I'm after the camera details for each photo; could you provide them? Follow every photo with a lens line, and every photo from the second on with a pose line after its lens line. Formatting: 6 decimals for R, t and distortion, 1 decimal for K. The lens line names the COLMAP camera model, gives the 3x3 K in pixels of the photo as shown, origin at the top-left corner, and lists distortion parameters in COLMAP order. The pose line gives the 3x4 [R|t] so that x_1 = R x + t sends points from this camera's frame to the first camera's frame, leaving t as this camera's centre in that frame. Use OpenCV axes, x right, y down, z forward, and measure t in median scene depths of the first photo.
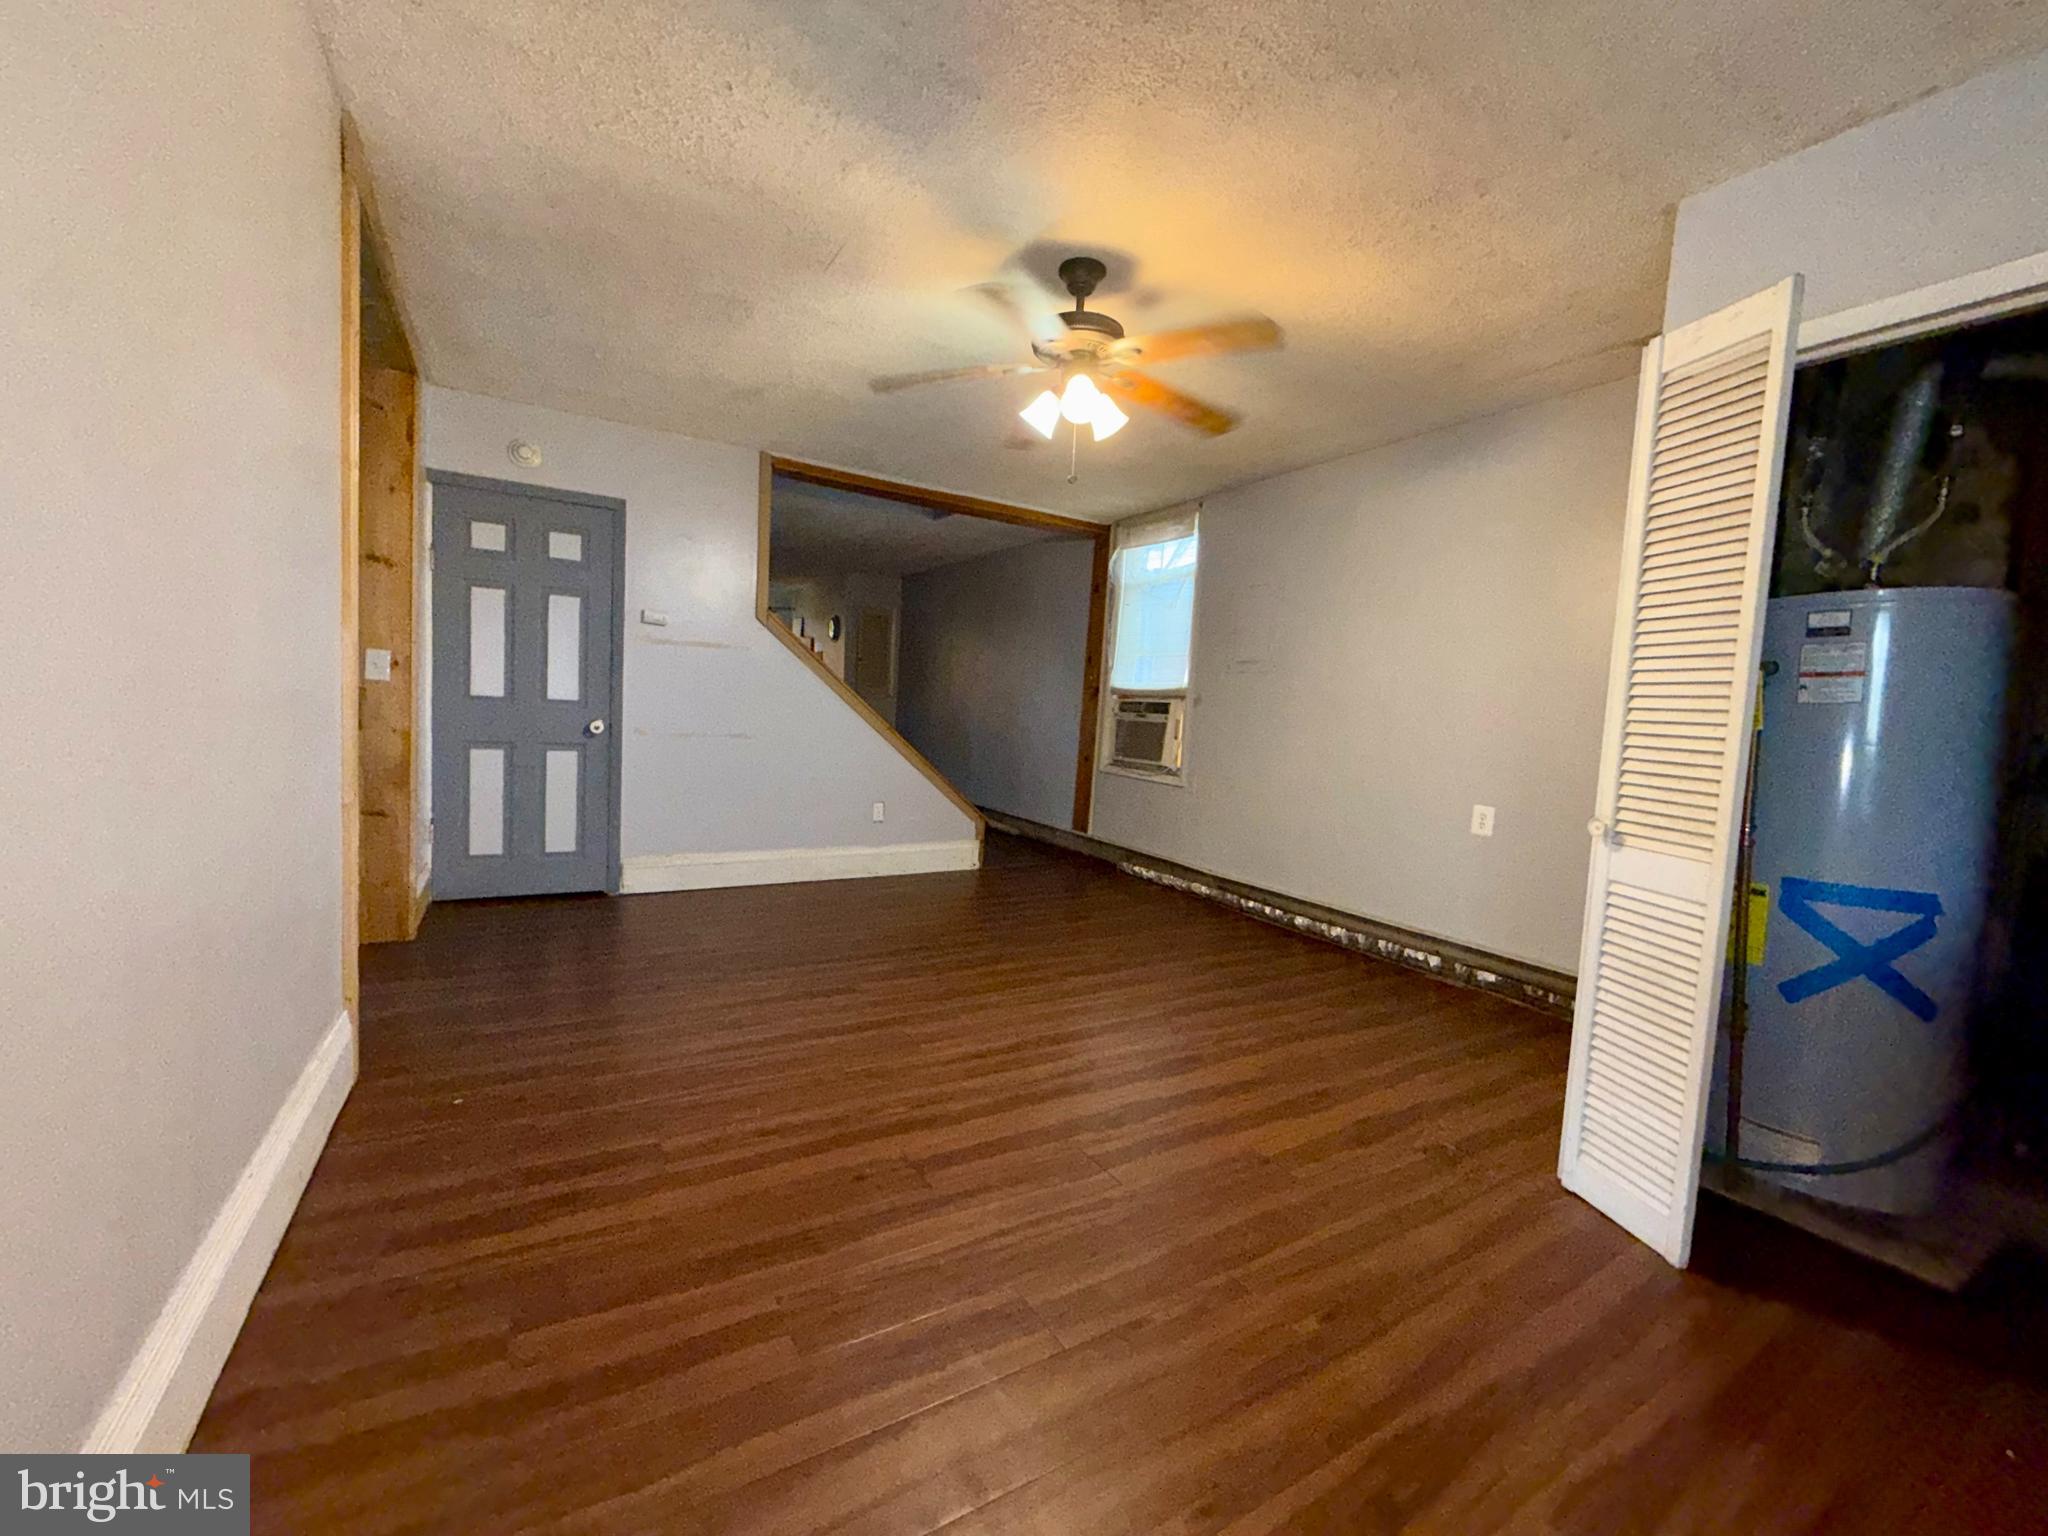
lens RADIAL K [[820.8, 0, 1024.0], [0, 820.8, 768.0], [0, 0, 1]] dist [-0.000240, -0.000091]
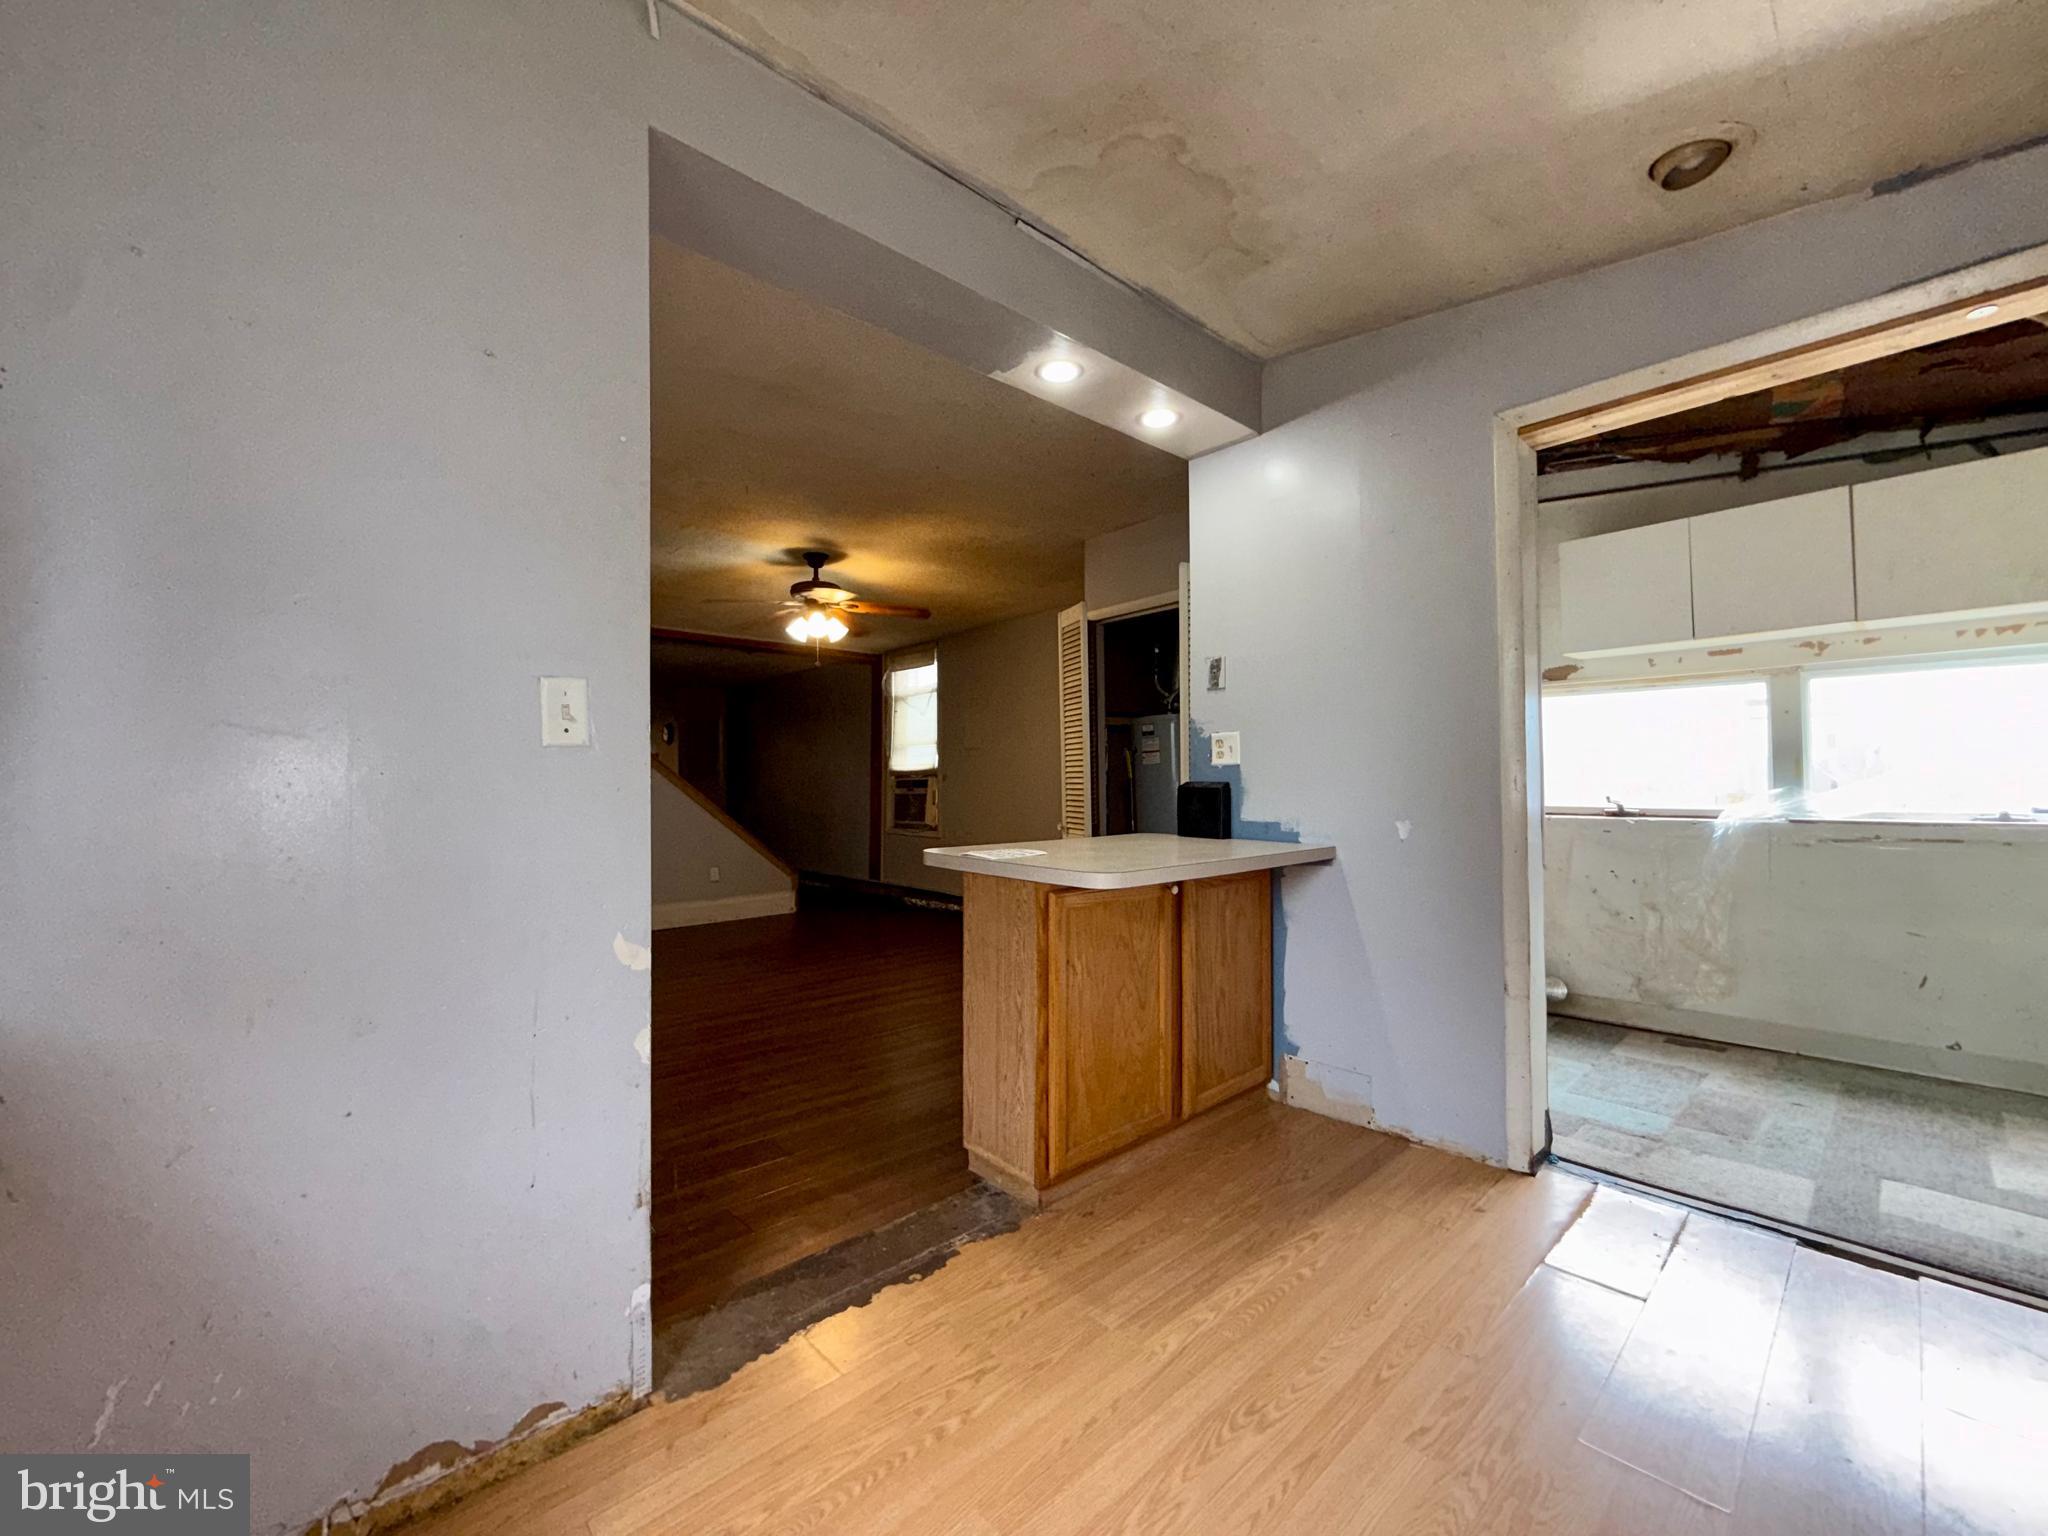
lens RADIAL K [[820.8, 0, 1024.0], [0, 820.8, 768.0], [0, 0, 1]] dist [-0.000240, -0.000091]
pose [[0.979665, -0.061836, 0.190872, 0.070518], [0.079289, 0.993205, -0.085189, 0.034370], [-0.184307, 0.098590, 0.977911, -0.412019]]
